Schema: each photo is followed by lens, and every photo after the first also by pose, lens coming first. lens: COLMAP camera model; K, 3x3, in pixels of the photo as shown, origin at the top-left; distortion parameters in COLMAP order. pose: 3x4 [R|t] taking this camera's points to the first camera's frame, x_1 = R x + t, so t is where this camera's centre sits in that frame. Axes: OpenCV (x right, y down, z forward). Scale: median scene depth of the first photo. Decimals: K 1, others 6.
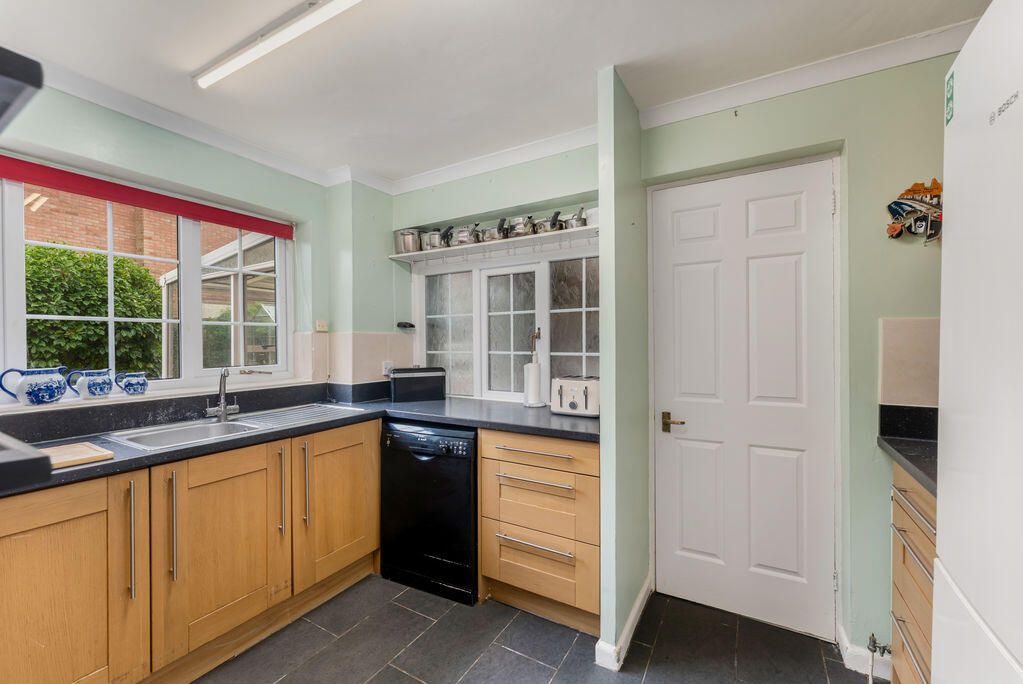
lens RADIAL K [[416.0, 0, 519.7], [0, 416.0, 341.4], [0, 0, 1]] dist [0.002588, 0.000060]
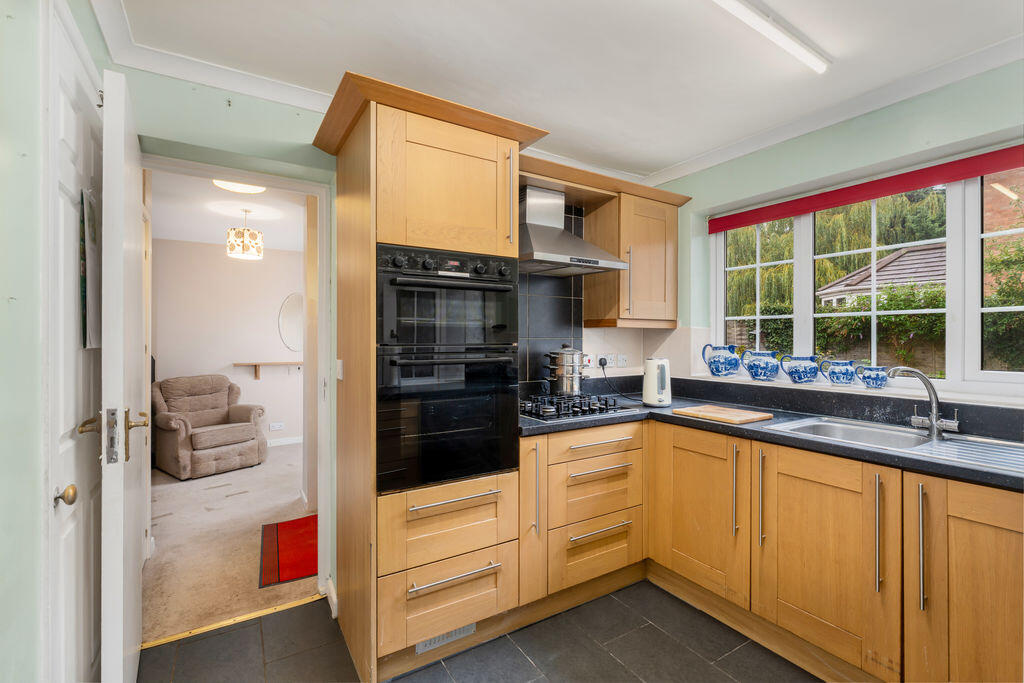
lens RADIAL K [[458.1, 0, 519.2], [0, 458.1, 338.4], [0, 0, 1]] dist [-0.001215, -0.000088]
pose [[-0.464912, 0.009122, -0.885310, 0.553703], [0.000481, 0.999949, 0.010051, -0.003621], [0.885357, 0.004248, -0.464892, 0.959174]]
